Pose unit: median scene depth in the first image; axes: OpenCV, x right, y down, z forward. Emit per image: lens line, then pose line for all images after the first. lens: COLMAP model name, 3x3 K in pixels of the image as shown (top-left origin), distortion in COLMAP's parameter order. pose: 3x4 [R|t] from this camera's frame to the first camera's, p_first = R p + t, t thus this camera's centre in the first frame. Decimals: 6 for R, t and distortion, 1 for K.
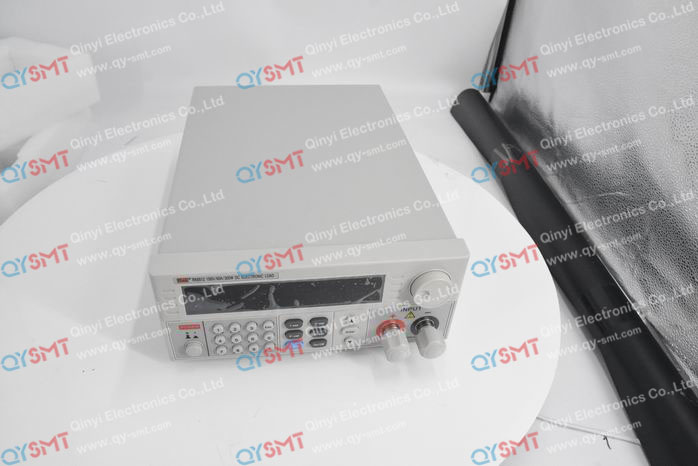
lens RADIAL K [[502.1, 0, 347.9], [0, 502.1, 228.9], [0, 0, 1]] dist [-0.075088, 0.019879]
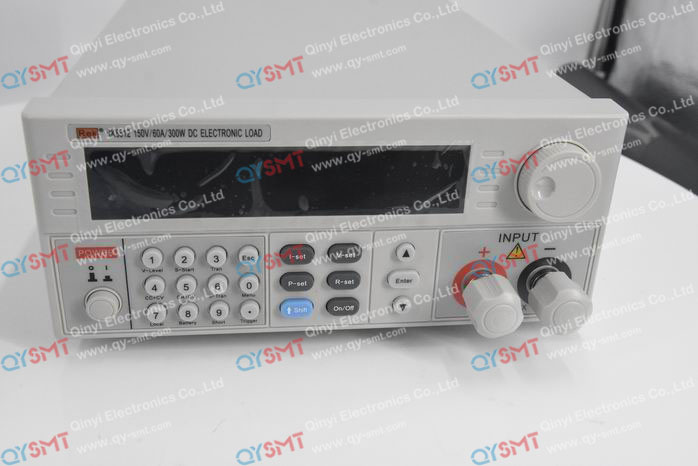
lens RADIAL K [[756.2, 0, 348.7], [0, 756.2, 232.4], [0, 0, 1]] dist [0.037942, 0.000000]
pose [[0.999519, -0.005832, -0.030461, -0.028891], [-0.000630, 0.978141, -0.207941, 0.329012], [0.031008, 0.207860, 0.977667, 0.216387]]
